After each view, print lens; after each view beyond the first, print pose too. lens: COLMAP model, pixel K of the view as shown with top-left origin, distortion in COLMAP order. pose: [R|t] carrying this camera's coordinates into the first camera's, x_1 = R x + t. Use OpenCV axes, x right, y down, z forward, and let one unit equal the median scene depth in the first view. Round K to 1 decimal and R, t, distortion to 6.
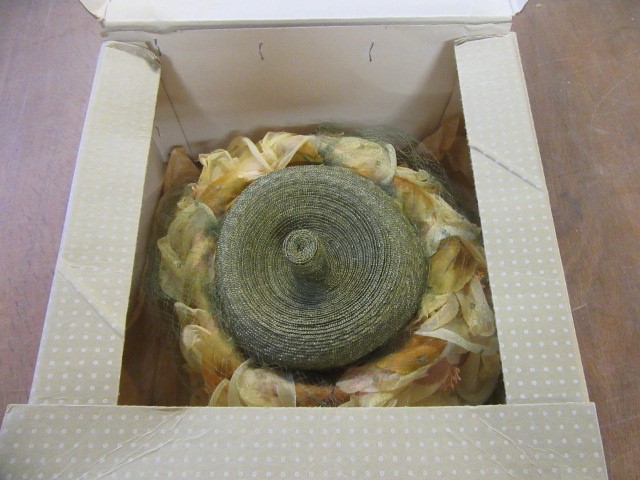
lens RADIAL K [[473.1, 0, 320.0], [0, 473.1, 240.0], [0, 0, 1]] dist [-0.003230, -0.000341]
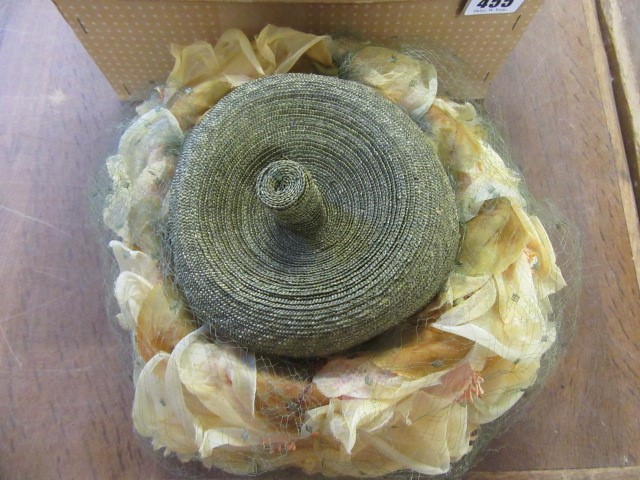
lens RADIAL K [[473.1, 0, 320.0], [0, 473.1, 240.0], [0, 0, 1]] dist [-0.003230, -0.000341]
pose [[0.991687, 0.128401, -0.008328, 0.022033], [-0.126799, 0.986209, 0.106370, 0.015196], [0.021871, -0.104429, 0.994292, 0.290466]]
